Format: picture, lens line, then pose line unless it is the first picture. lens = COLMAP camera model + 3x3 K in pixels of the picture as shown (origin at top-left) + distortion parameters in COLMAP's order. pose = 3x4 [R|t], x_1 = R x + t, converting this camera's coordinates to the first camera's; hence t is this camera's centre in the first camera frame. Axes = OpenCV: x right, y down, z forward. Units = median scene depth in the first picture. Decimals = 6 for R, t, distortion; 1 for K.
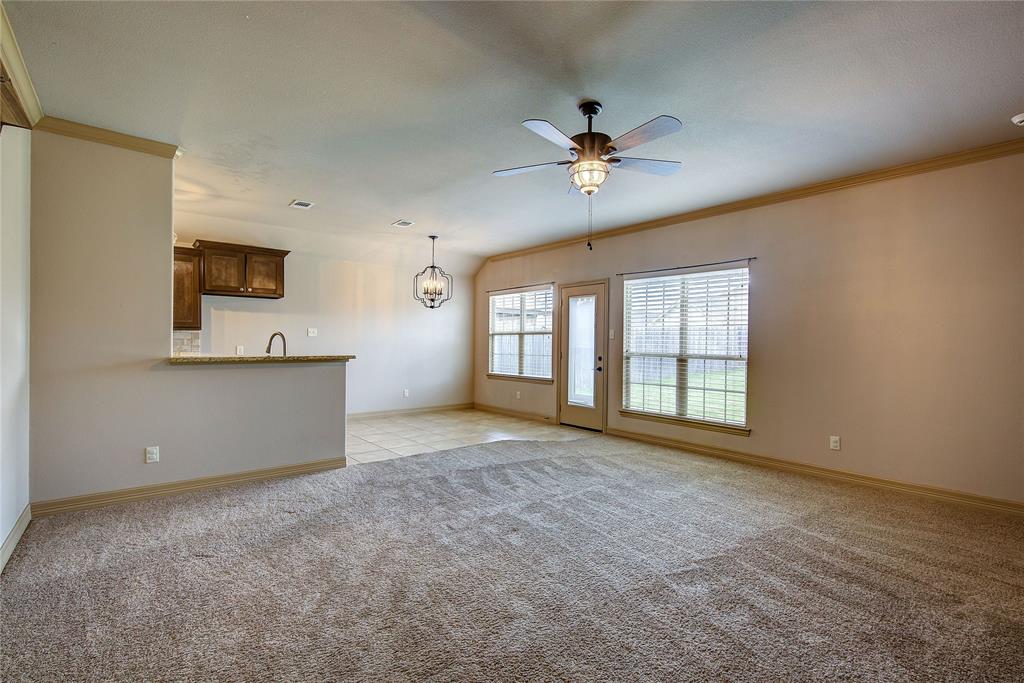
lens RADIAL K [[463.4, 0, 513.4], [0, 463.4, 346.1], [0, 0, 1]] dist [-0.002933, 0.000241]
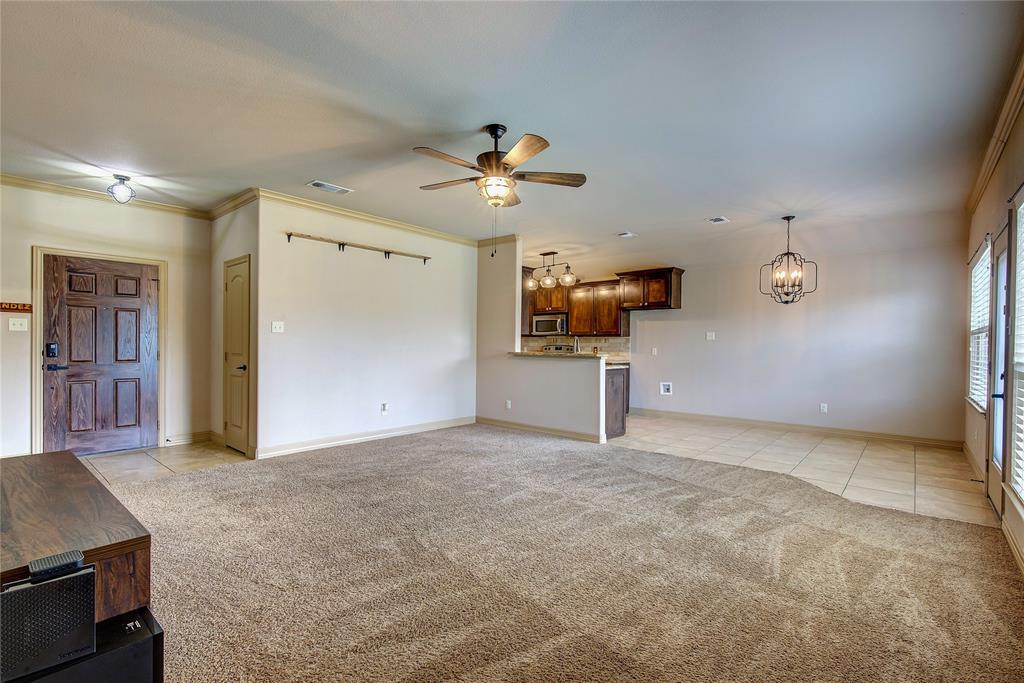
lens RADIAL K [[463.4, 0, 517.7], [0, 463.4, 347.1], [0, 0, 1]] dist [-0.002933, 0.000241]
pose [[0.165693, -0.000105, -0.986177, 0.589493], [-0.014404, 0.999893, -0.002527, 0.005431], [0.986072, 0.014623, 0.165674, 0.407396]]
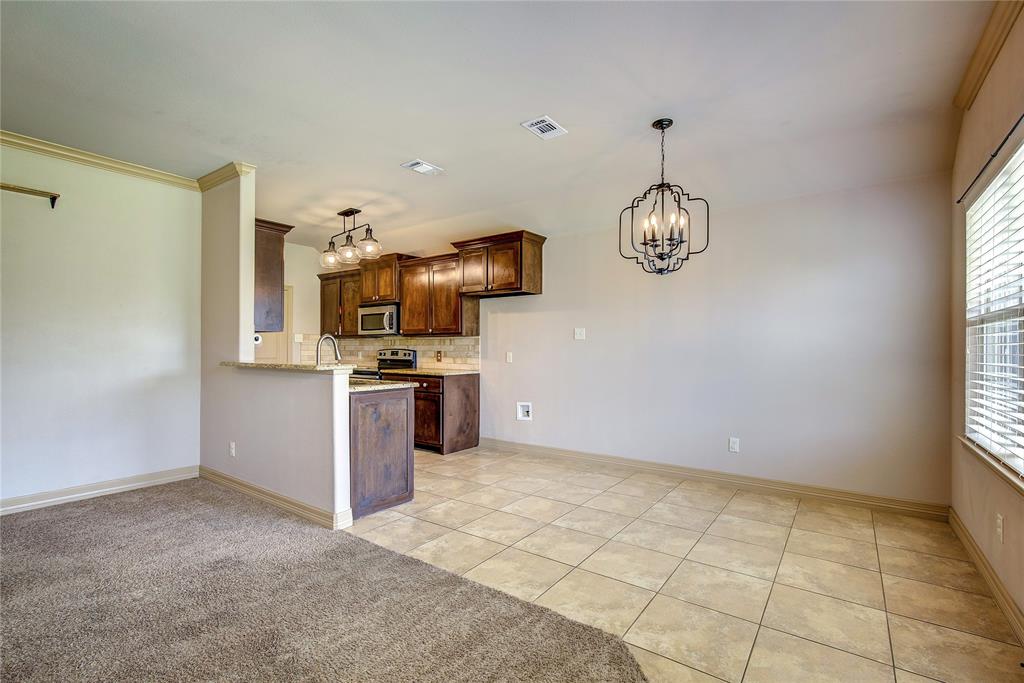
lens RADIAL K [[463.4, 0, 516.6], [0, 463.4, 346.3], [0, 0, 1]] dist [-0.002933, 0.000241]
pose [[0.249904, -0.010654, -0.968212, 0.258529], [-0.006384, 0.999900, -0.012650, -0.000576], [0.968249, 0.009342, 0.249811, 0.773788]]
